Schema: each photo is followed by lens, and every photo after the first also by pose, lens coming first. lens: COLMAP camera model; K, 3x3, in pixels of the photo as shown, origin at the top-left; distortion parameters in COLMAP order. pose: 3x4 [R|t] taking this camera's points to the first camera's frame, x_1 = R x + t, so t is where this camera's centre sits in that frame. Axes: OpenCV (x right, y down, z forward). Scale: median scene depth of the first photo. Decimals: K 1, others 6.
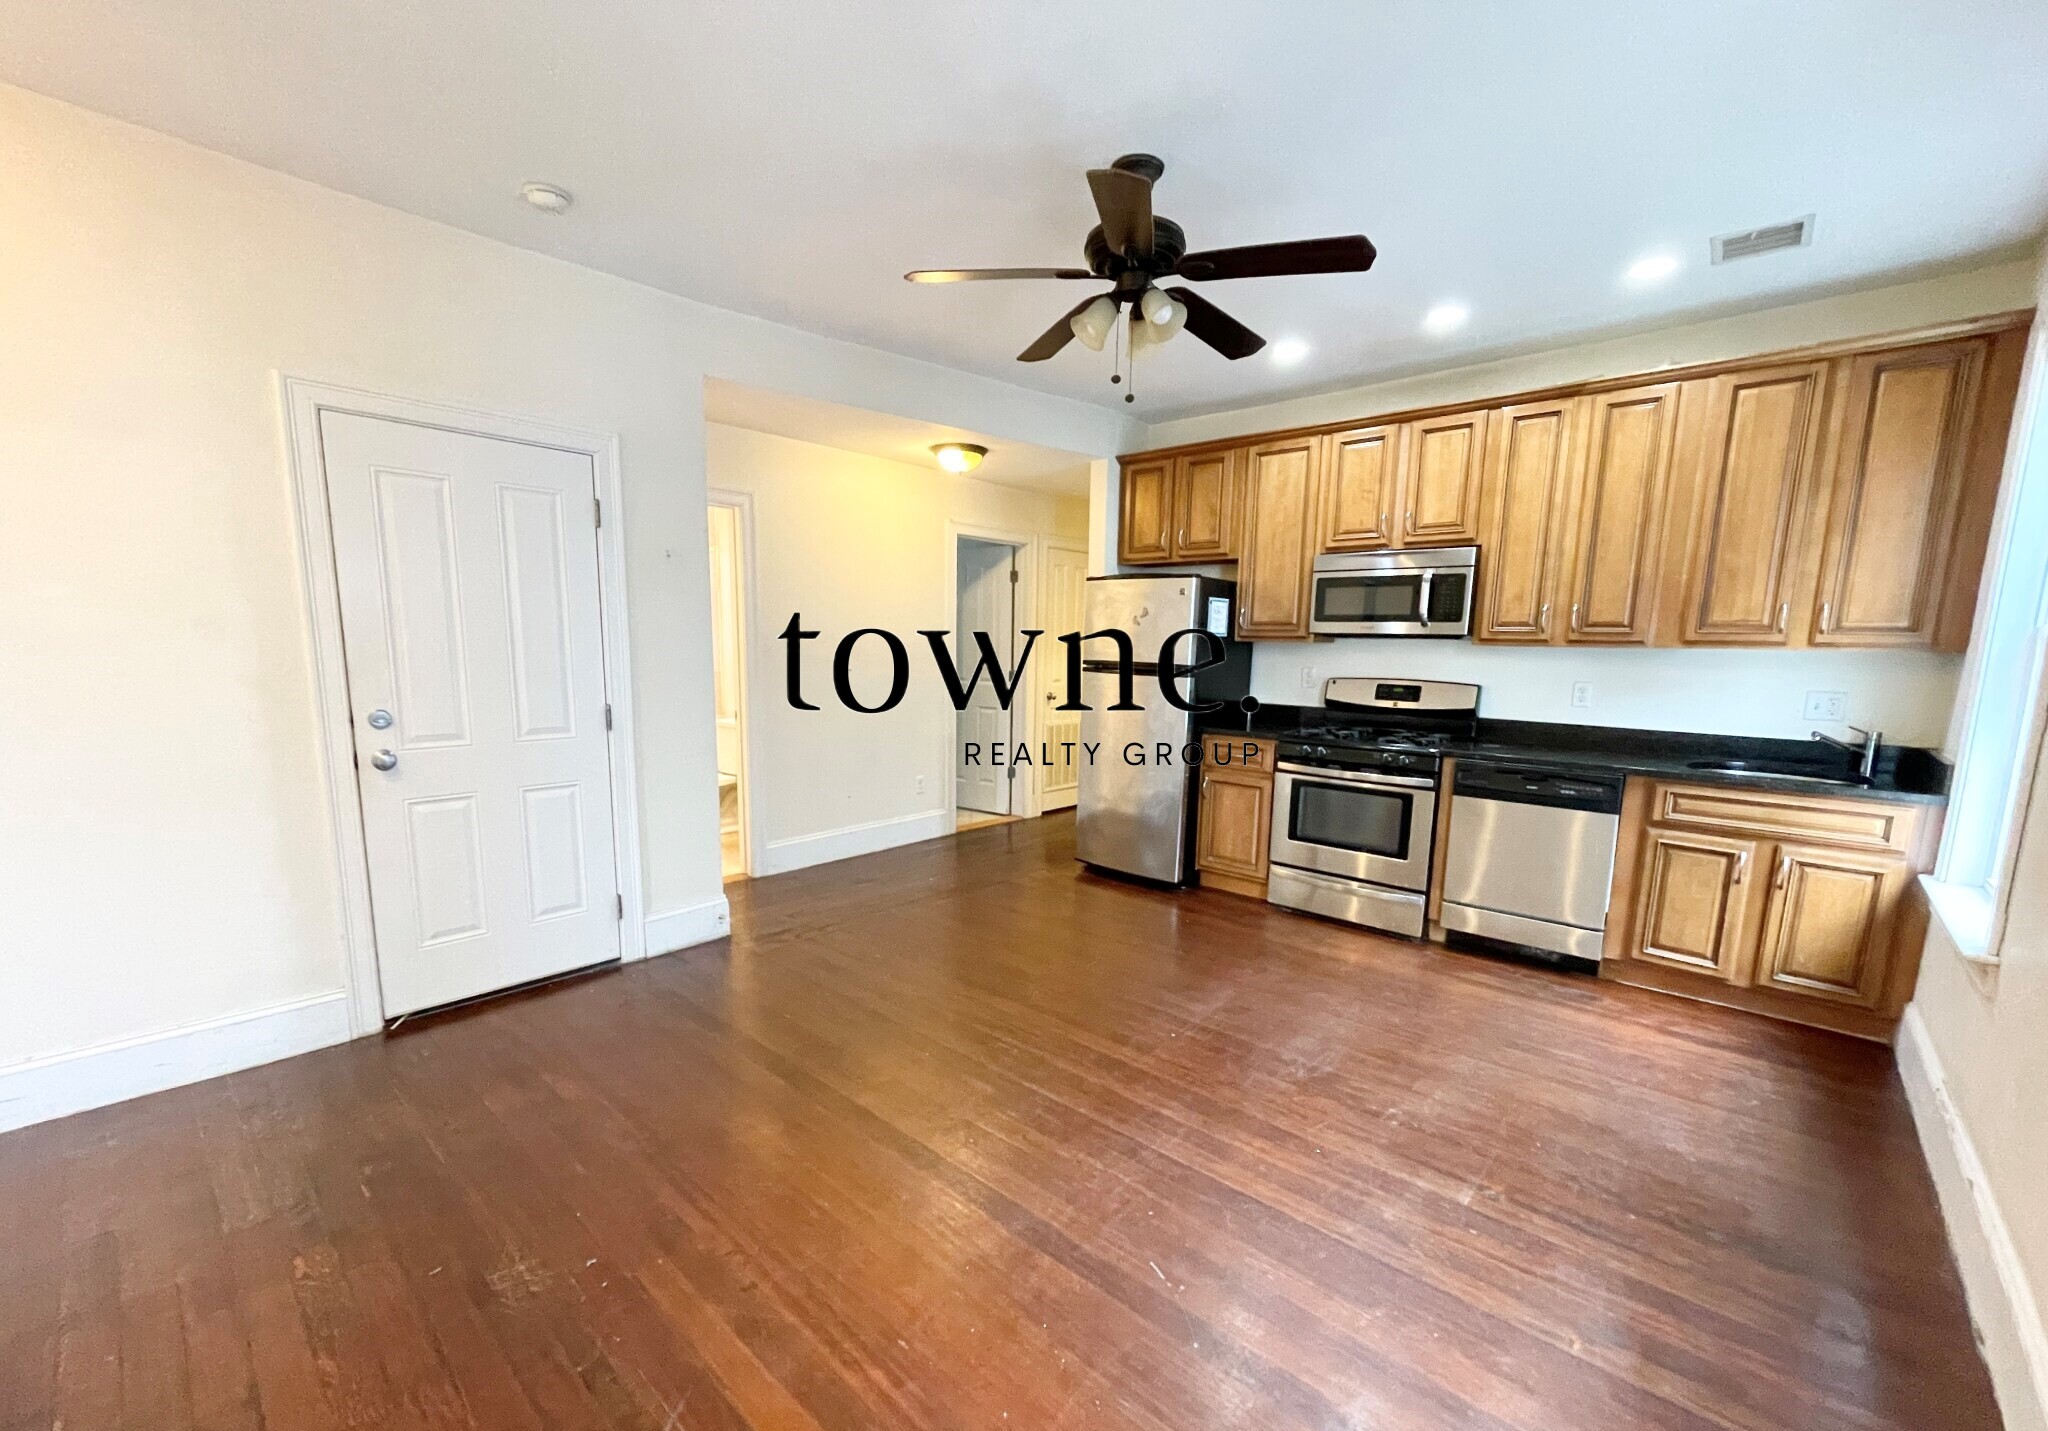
lens RADIAL K [[824.9, 0, 1023.7], [0, 824.9, 771.4], [0, 0, 1]] dist [-0.001425, -0.000745]
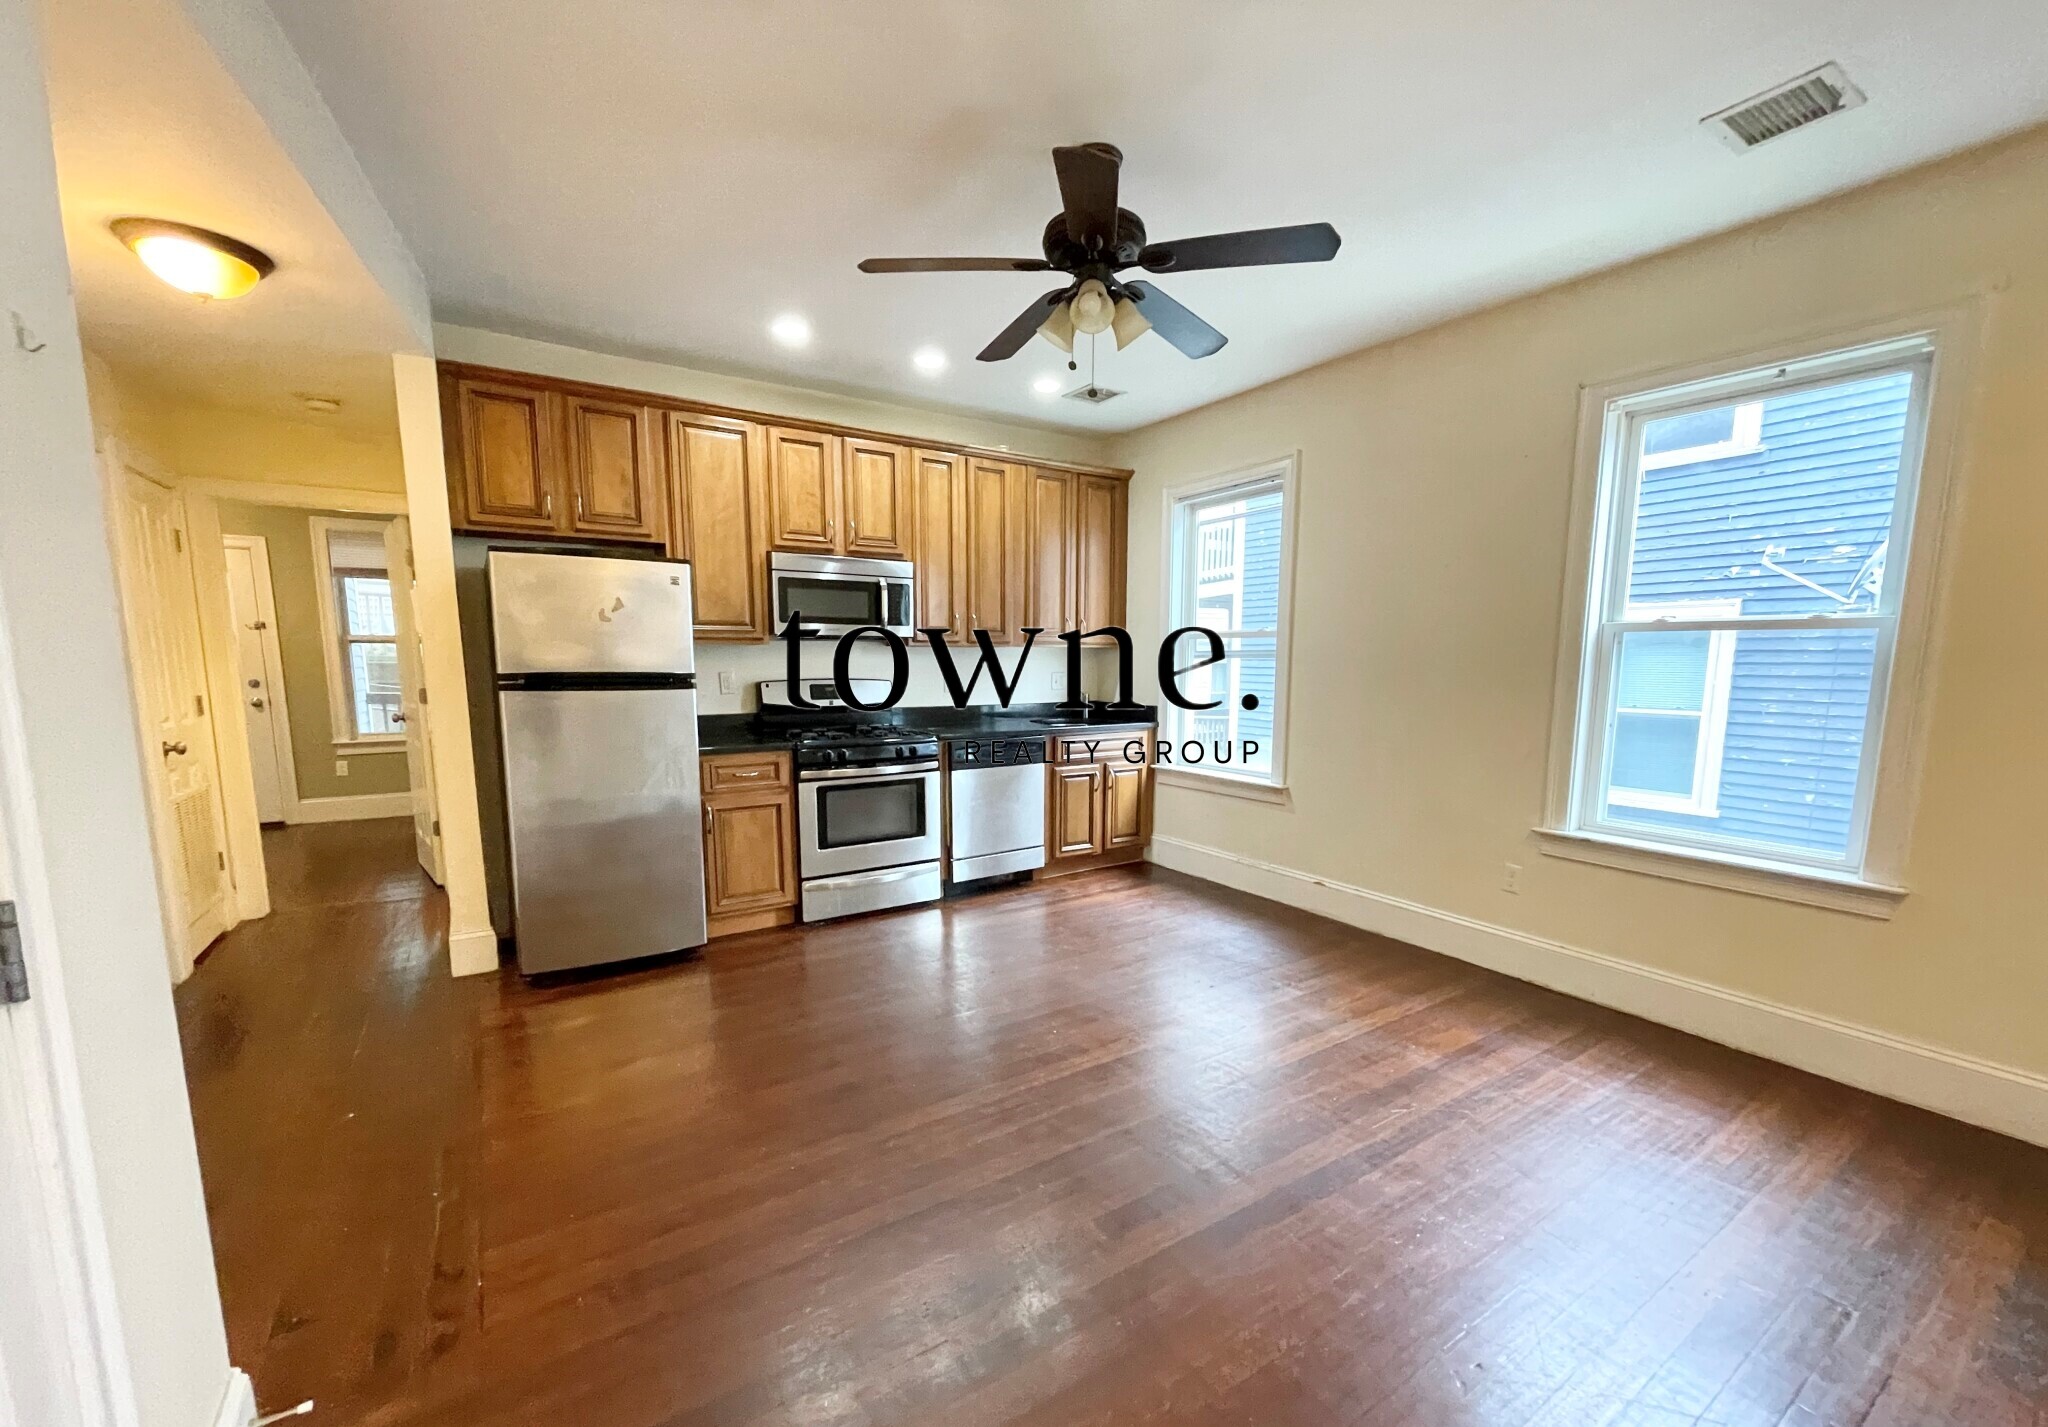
lens RADIAL K [[824.9, 0, 1023.7], [0, 824.9, 769.4], [0, 0, 1]] dist [-0.001425, -0.000745]
pose [[0.256735, -0.148817, 0.954956, -0.547754], [0.153729, 0.981783, 0.111668, -0.084241], [-0.954177, 0.118135, 0.274936, 0.529672]]
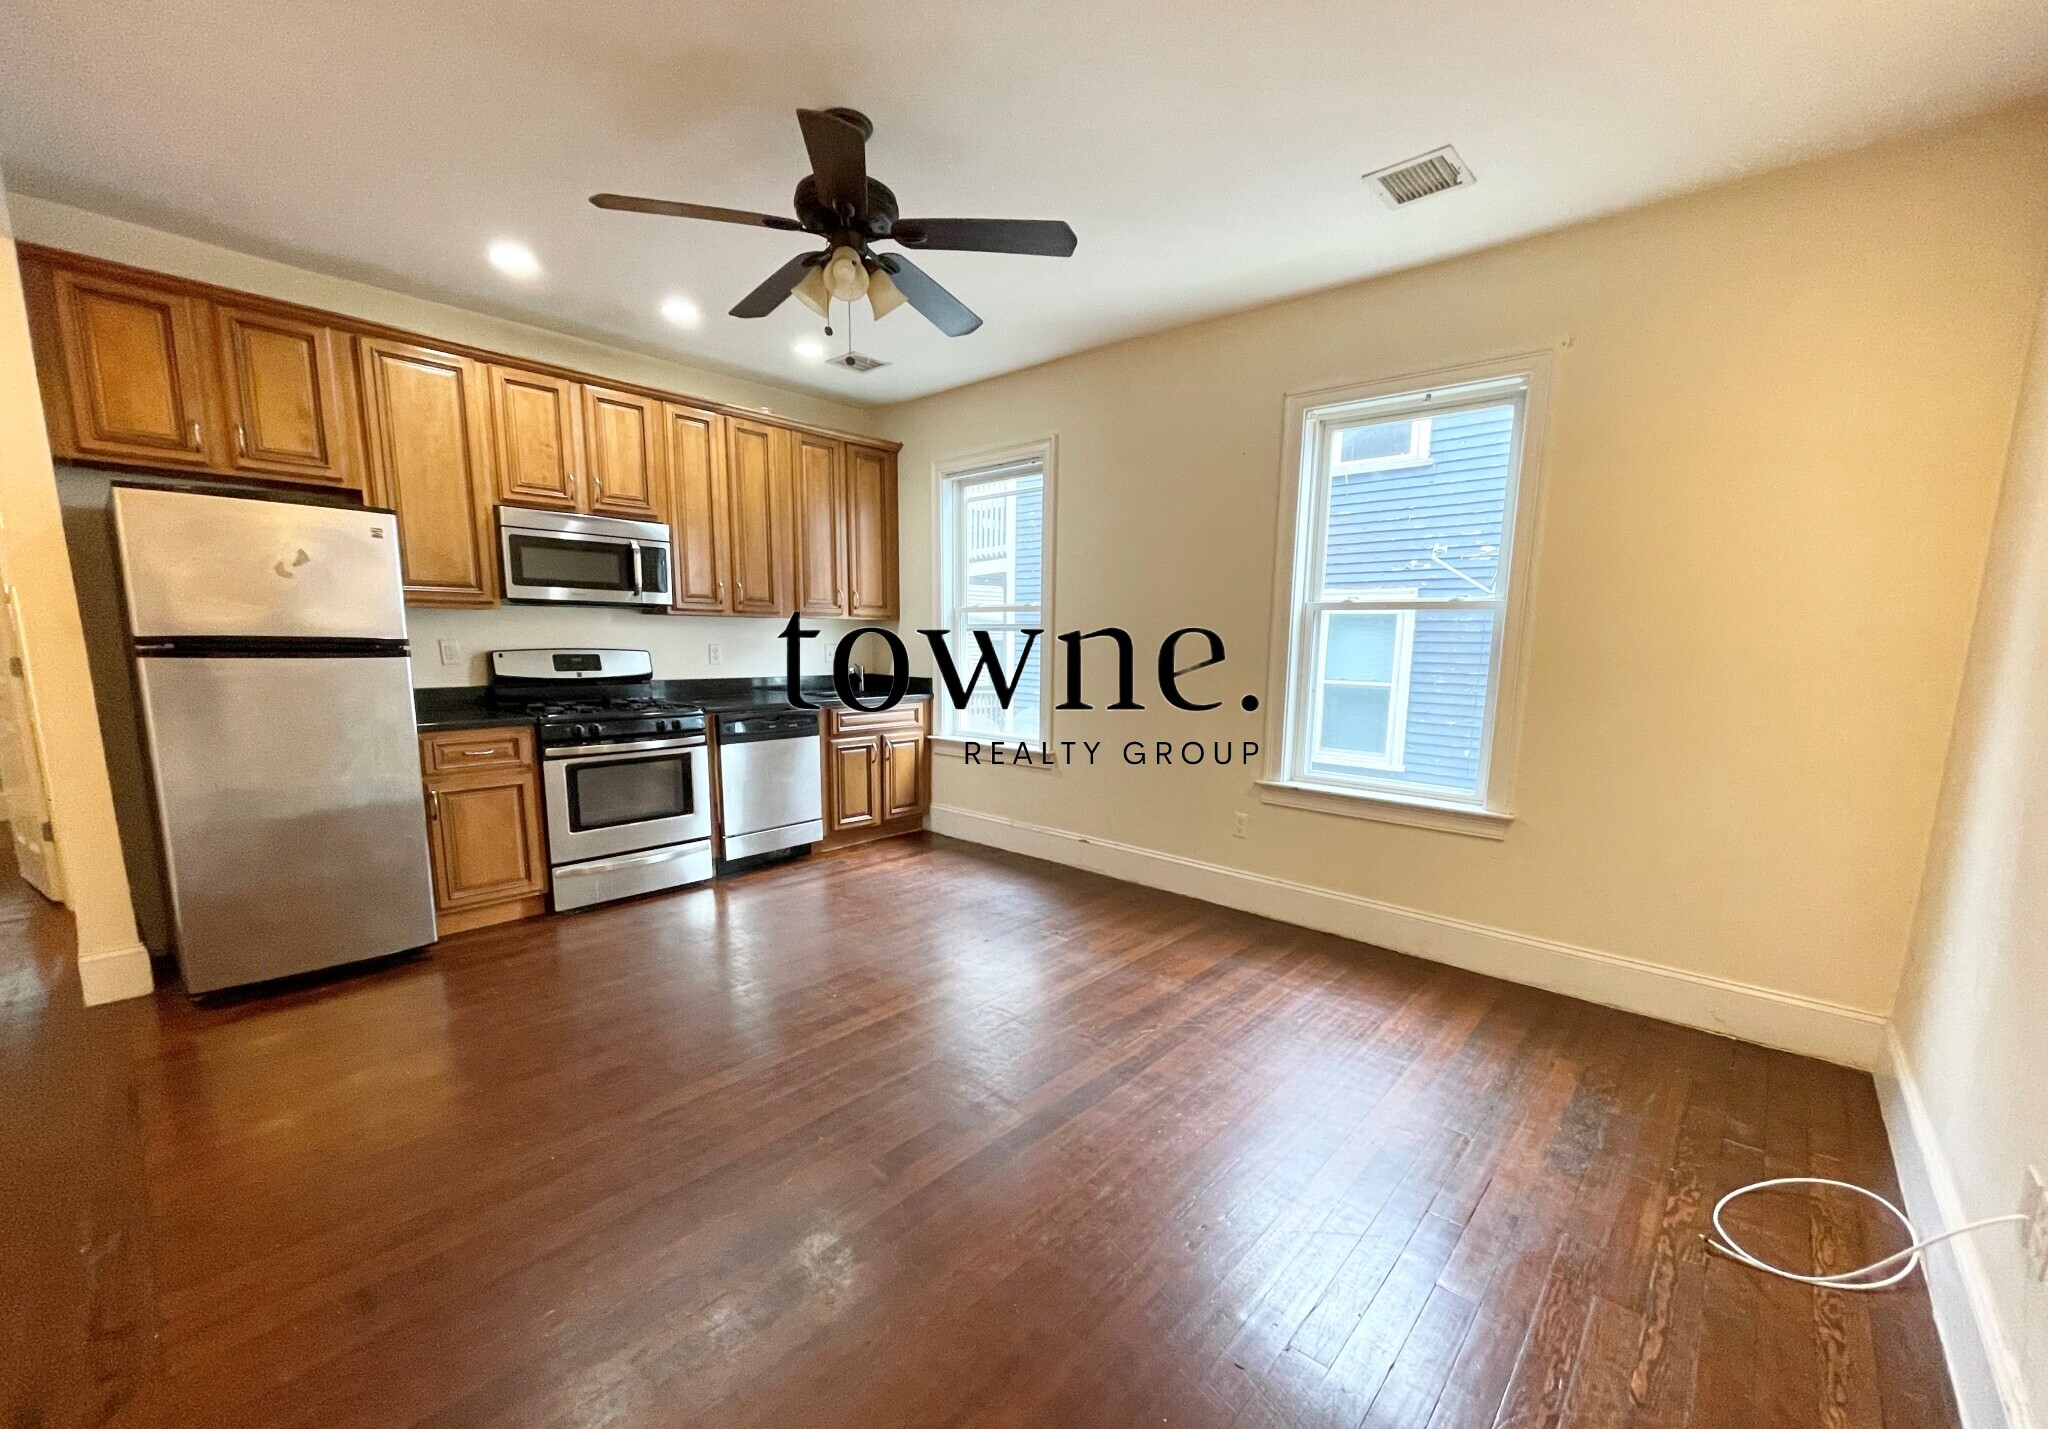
lens RADIAL K [[824.9, 0, 1023.7], [0, 824.9, 770.4], [0, 0, 1]] dist [-0.001425, -0.000745]
pose [[-0.000415, -0.179175, 0.983817, -0.571602], [0.143736, 0.973590, 0.177374, -0.074382], [-0.989616, 0.141484, 0.025350, 0.515557]]
